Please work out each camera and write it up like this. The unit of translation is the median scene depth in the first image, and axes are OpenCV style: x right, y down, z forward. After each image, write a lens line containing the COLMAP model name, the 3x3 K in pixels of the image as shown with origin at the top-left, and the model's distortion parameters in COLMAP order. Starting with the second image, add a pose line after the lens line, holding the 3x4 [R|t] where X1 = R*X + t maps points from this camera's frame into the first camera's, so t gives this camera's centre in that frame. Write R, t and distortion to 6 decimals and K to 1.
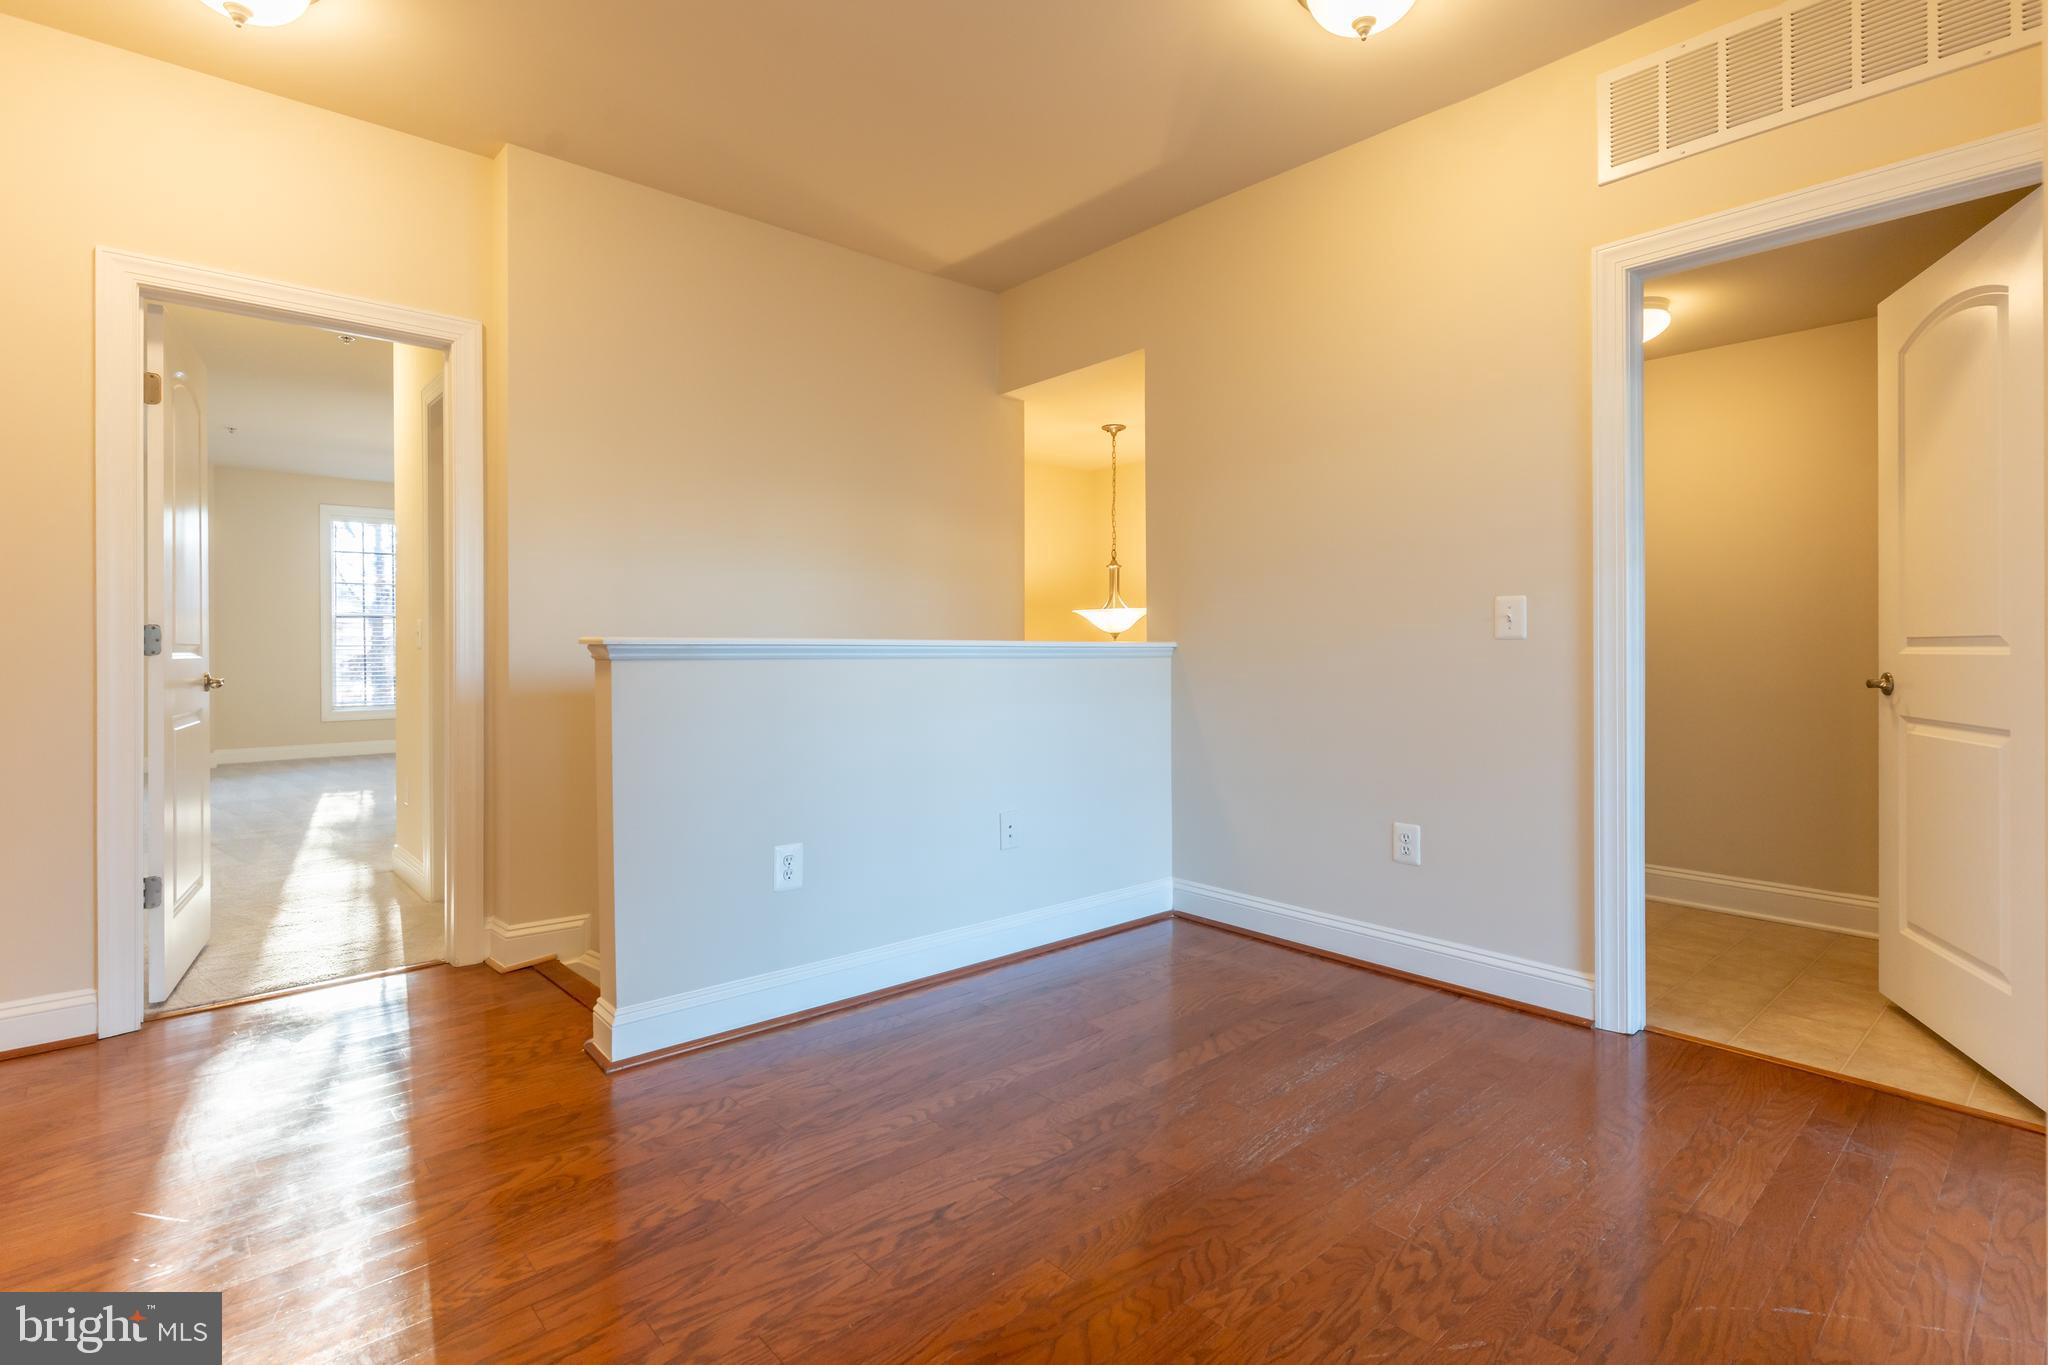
lens RADIAL K [[959.1, 0, 1024.4], [0, 959.1, 655.2], [0, 0, 1]] dist [-0.040273, 0.000071]
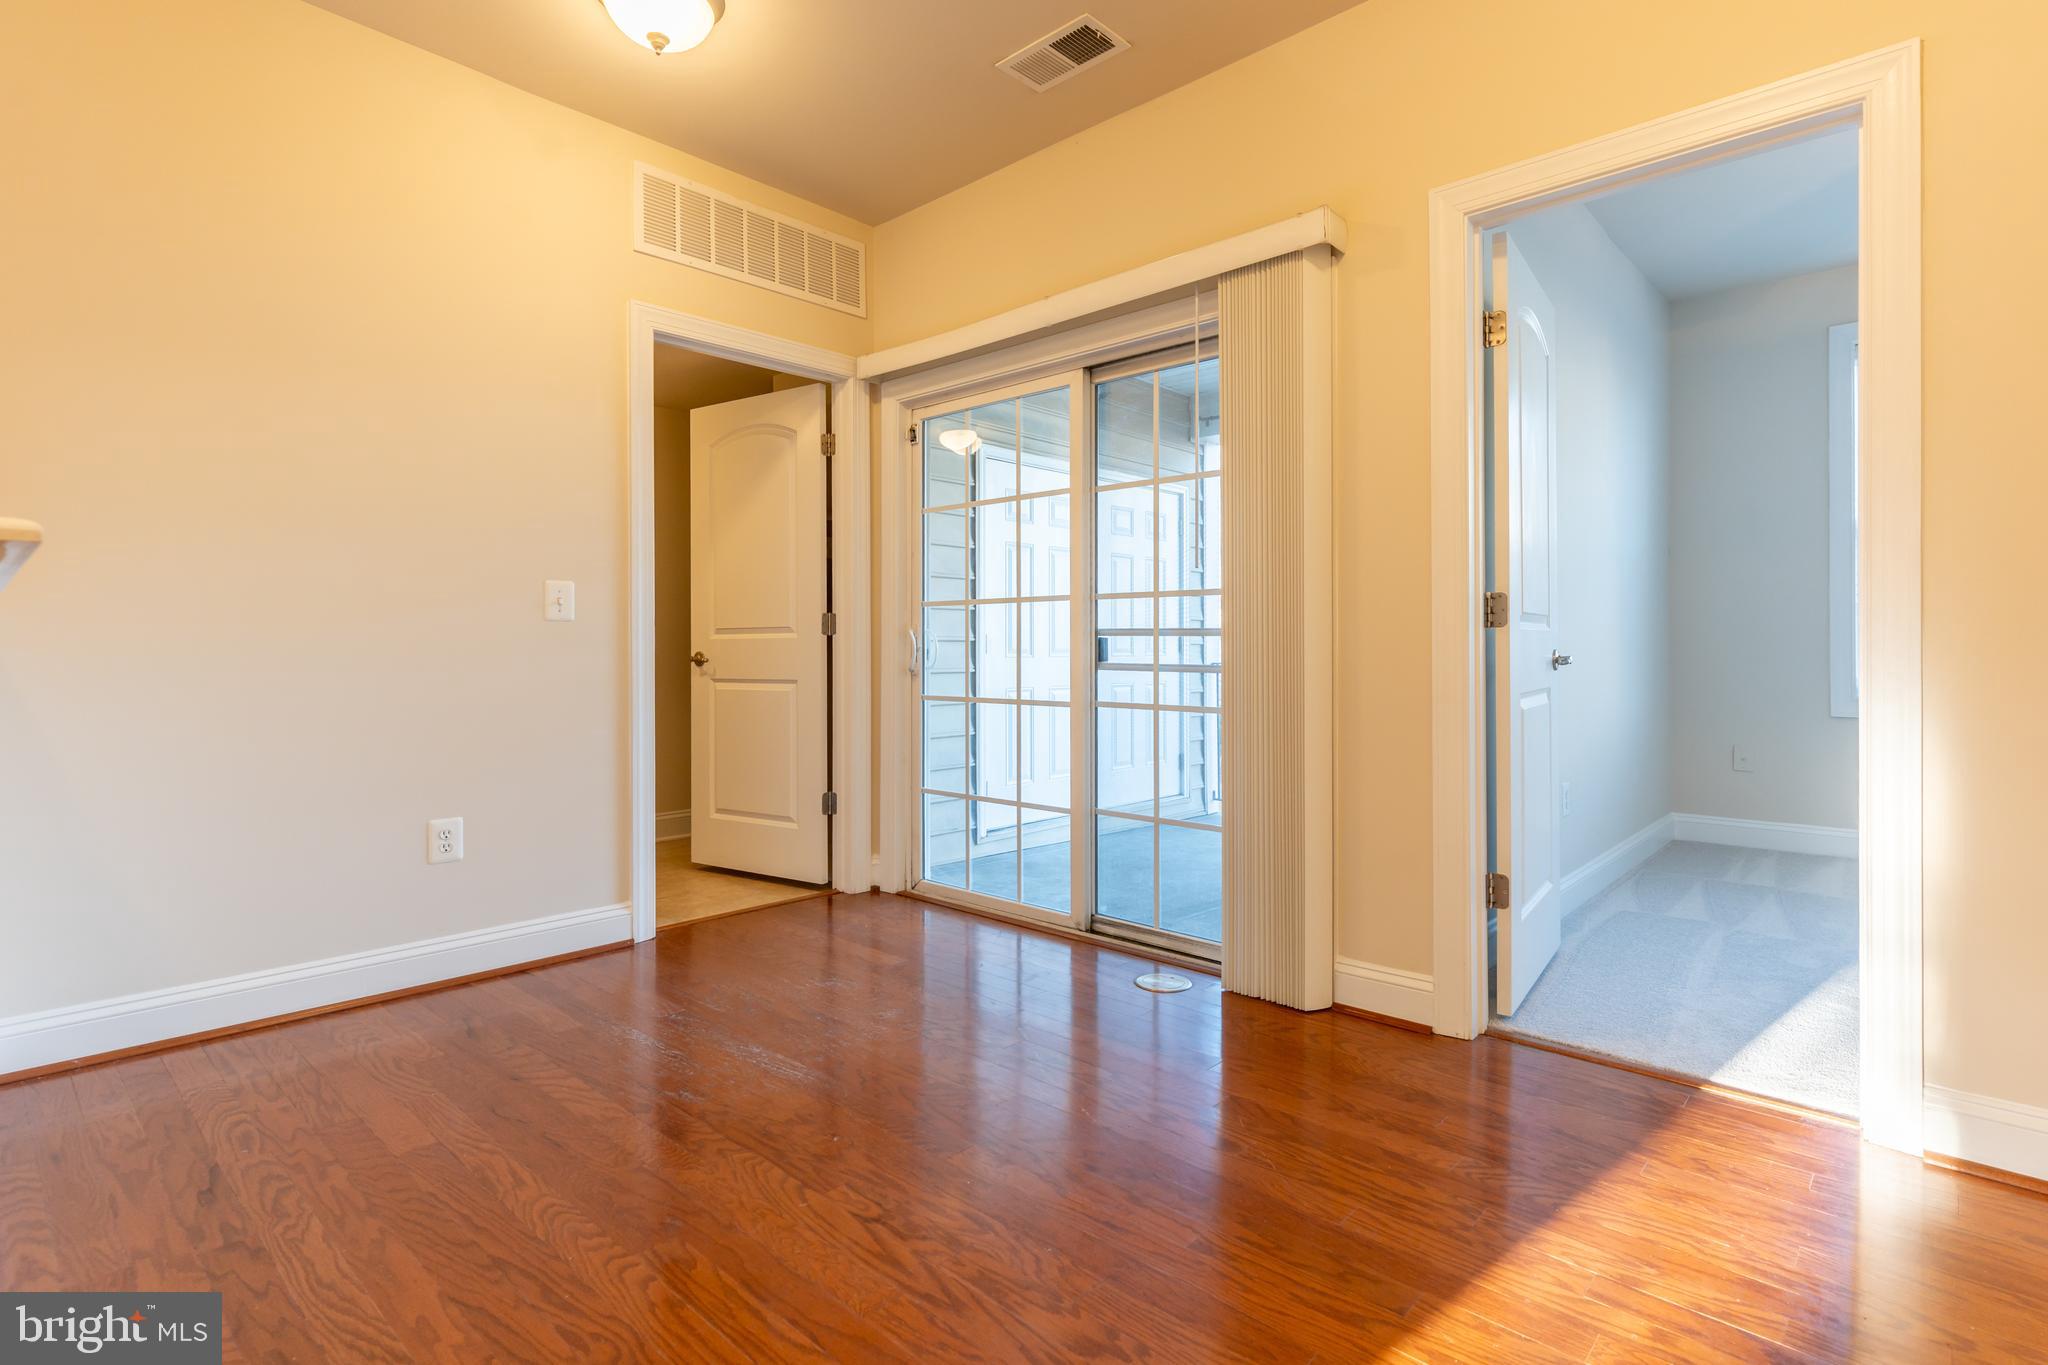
lens RADIAL K [[1002.0, 0, 1023.3], [0, 1002.0, 644.6], [0, 0, 1]] dist [0.000218, 0.000146]
pose [[-0.095117, -0.000571, 0.995466, -0.751478], [-0.001248, 0.999999, 0.000454, 0.007387], [-0.995465, -0.001199, -0.095117, 0.638968]]
